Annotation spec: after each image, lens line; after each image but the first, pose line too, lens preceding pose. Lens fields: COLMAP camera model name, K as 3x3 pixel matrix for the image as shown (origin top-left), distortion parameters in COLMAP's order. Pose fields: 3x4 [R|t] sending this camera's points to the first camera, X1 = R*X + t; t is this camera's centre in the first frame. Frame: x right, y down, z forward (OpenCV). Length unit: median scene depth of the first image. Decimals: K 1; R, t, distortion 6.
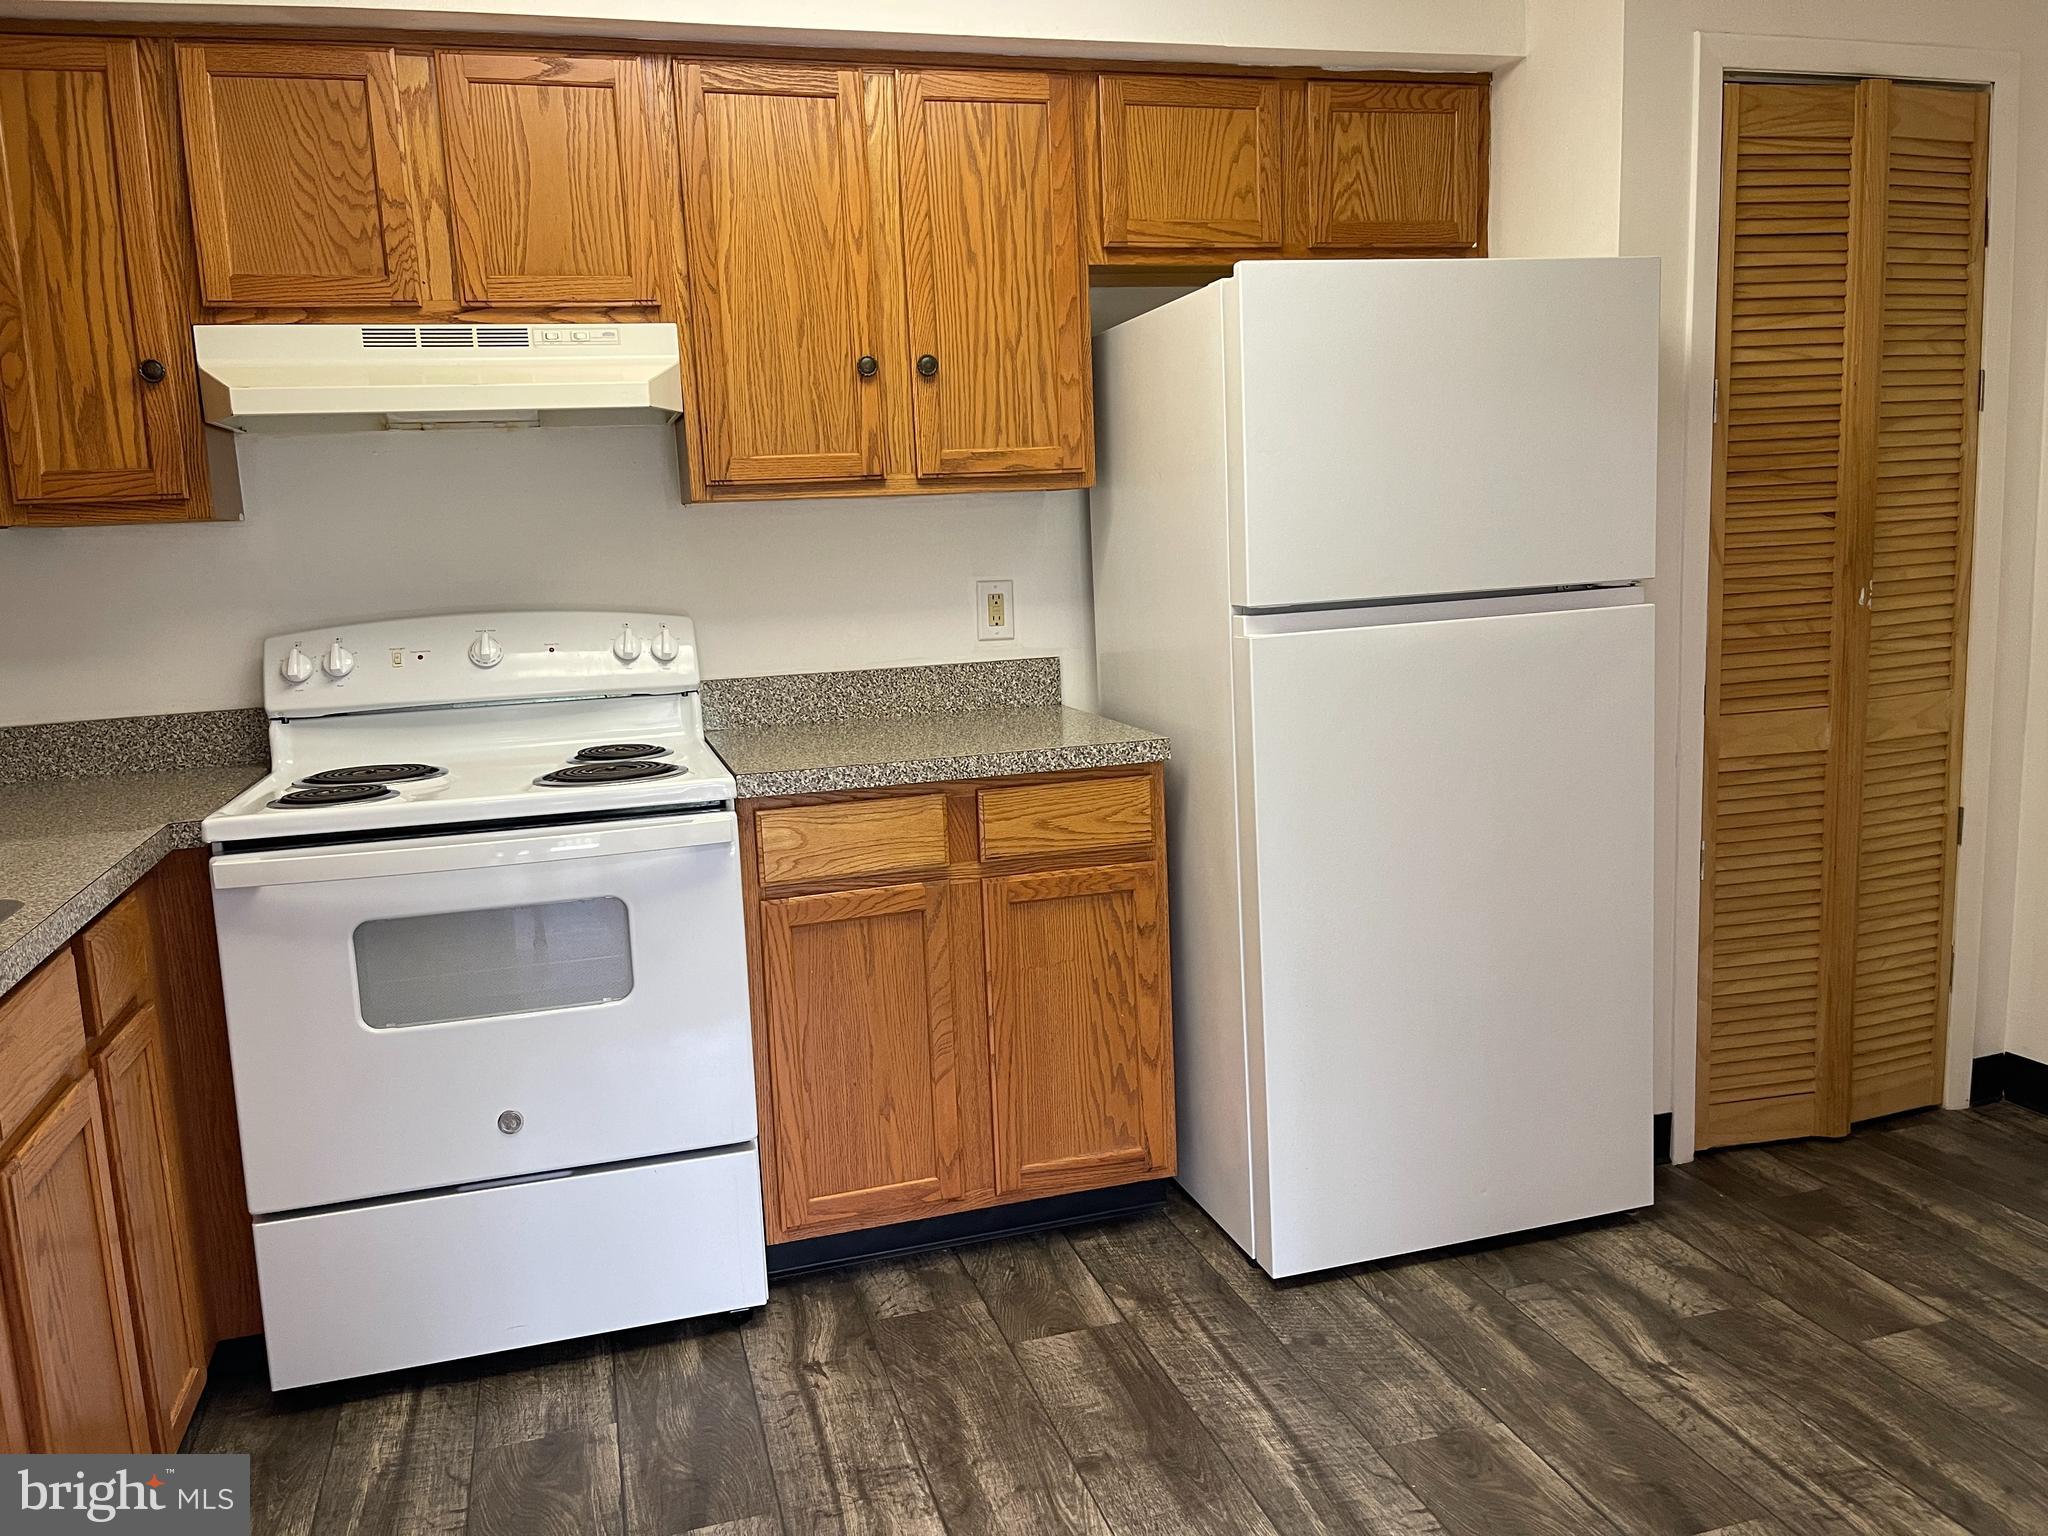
lens RADIAL K [[1555.4, 0, 1029.9], [0, 1555.4, 766.2], [0, 0, 1]] dist [0.029989, -0.044162]
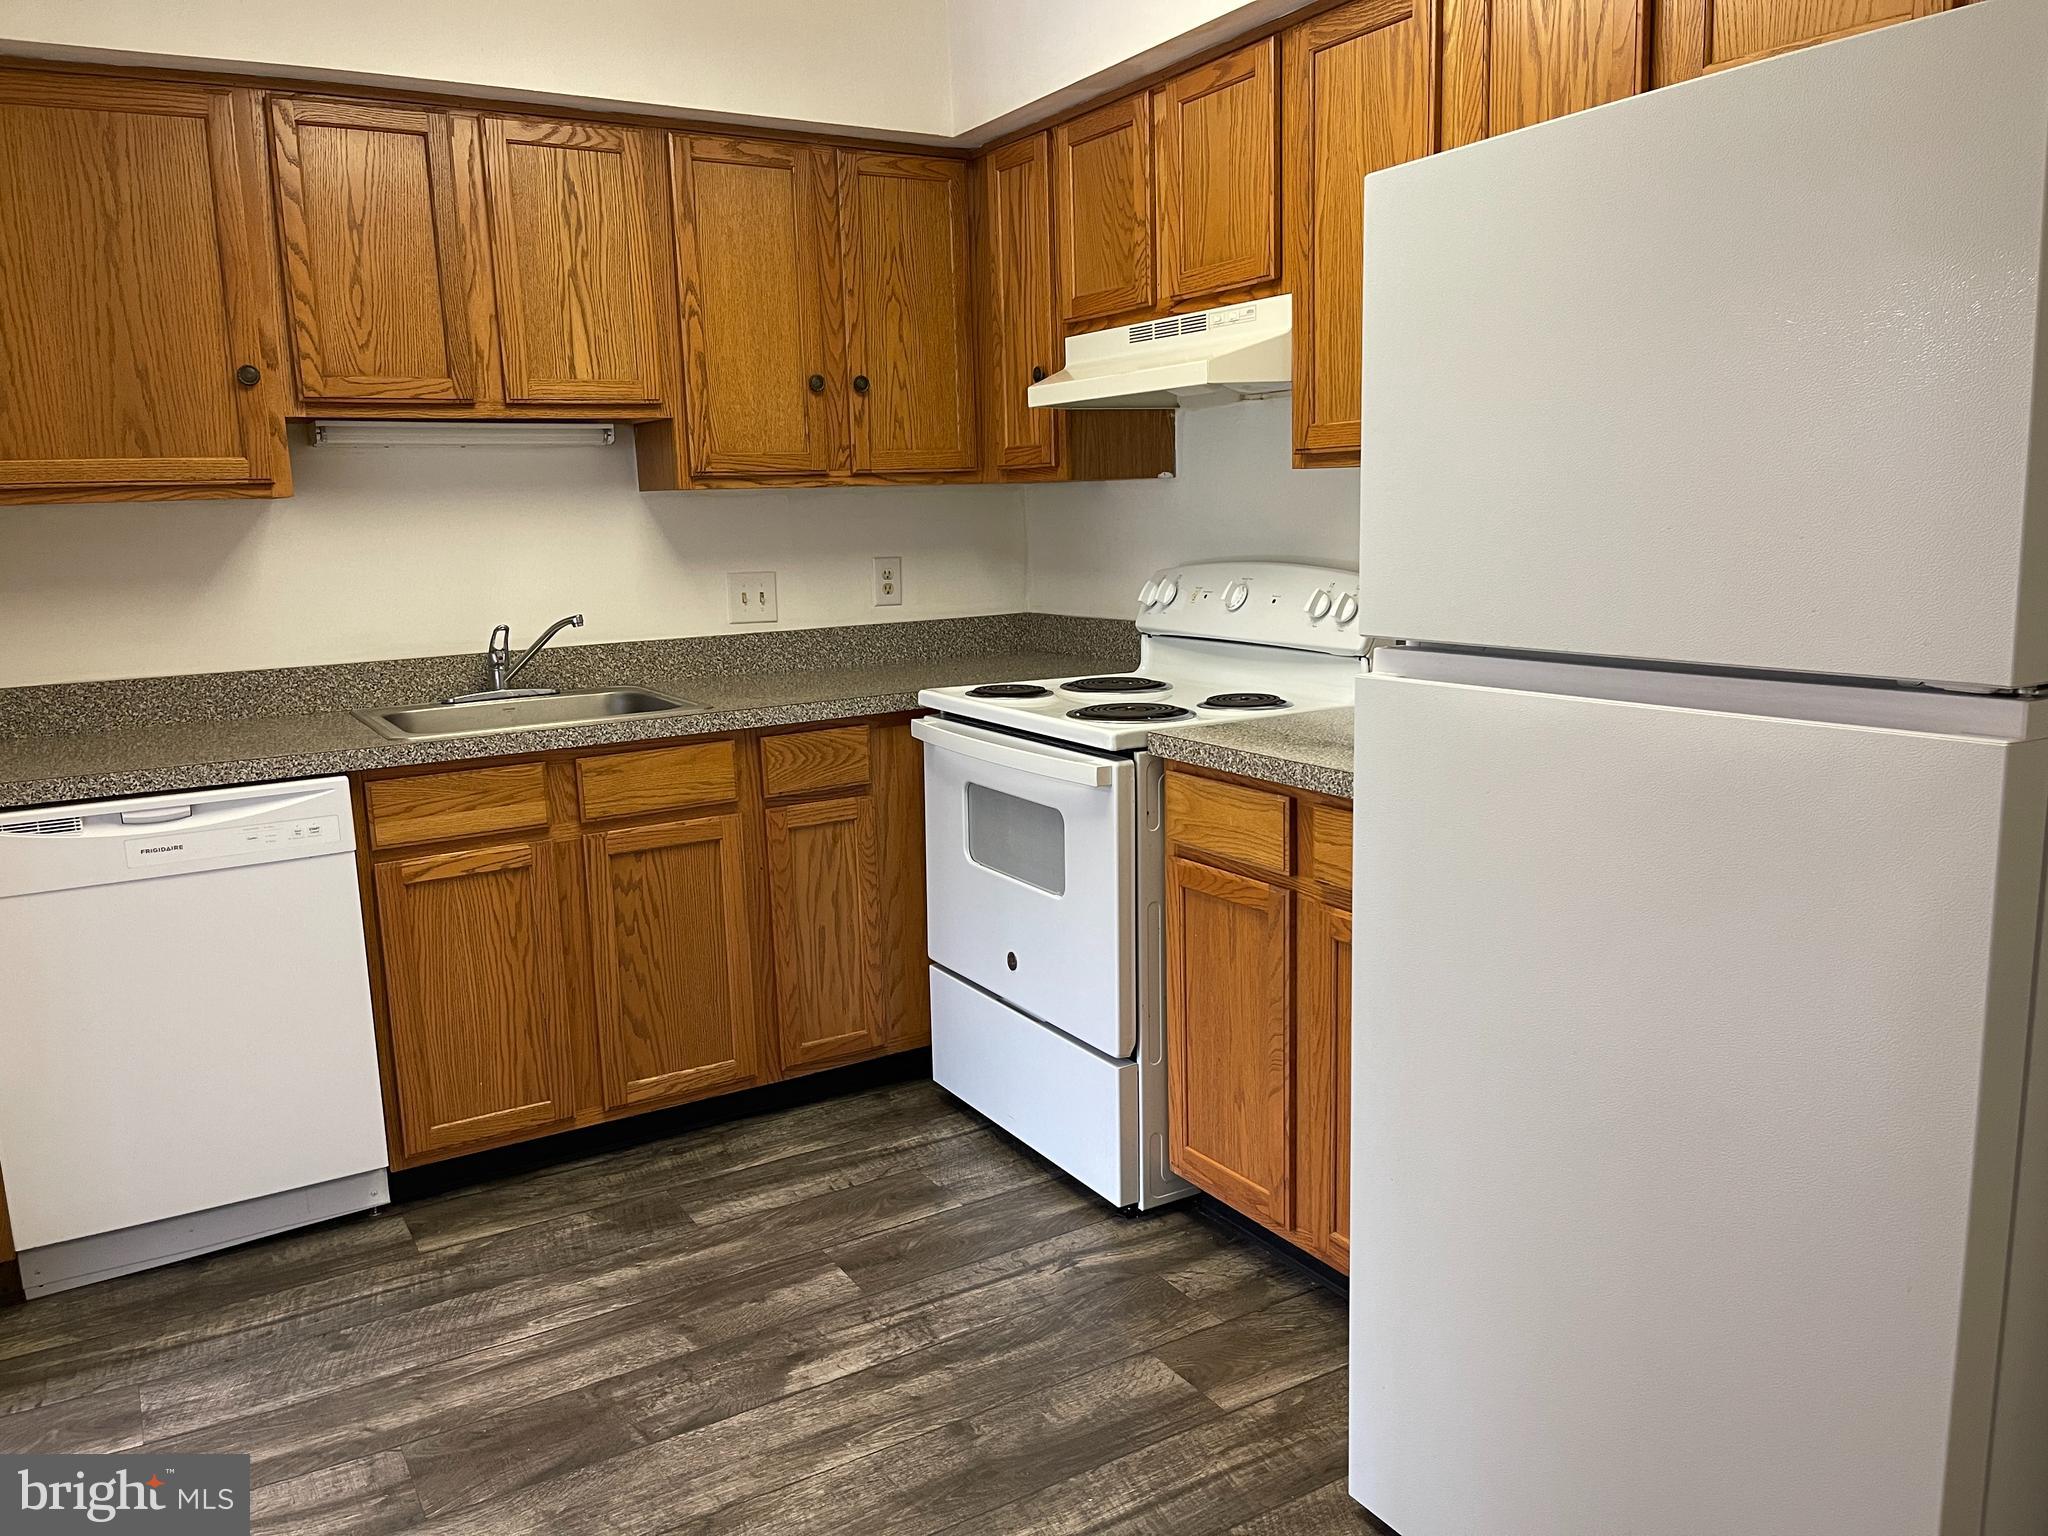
lens RADIAL K [[1555.4, 0, 1029.7], [0, 1555.4, 774.6], [0, 0, 1]] dist [0.029989, -0.044162]
pose [[0.237677, 0.206817, -0.949071, 0.809464], [-0.130697, 0.974994, 0.179735, -0.146629], [0.962511, 0.081322, 0.258764, 0.632931]]
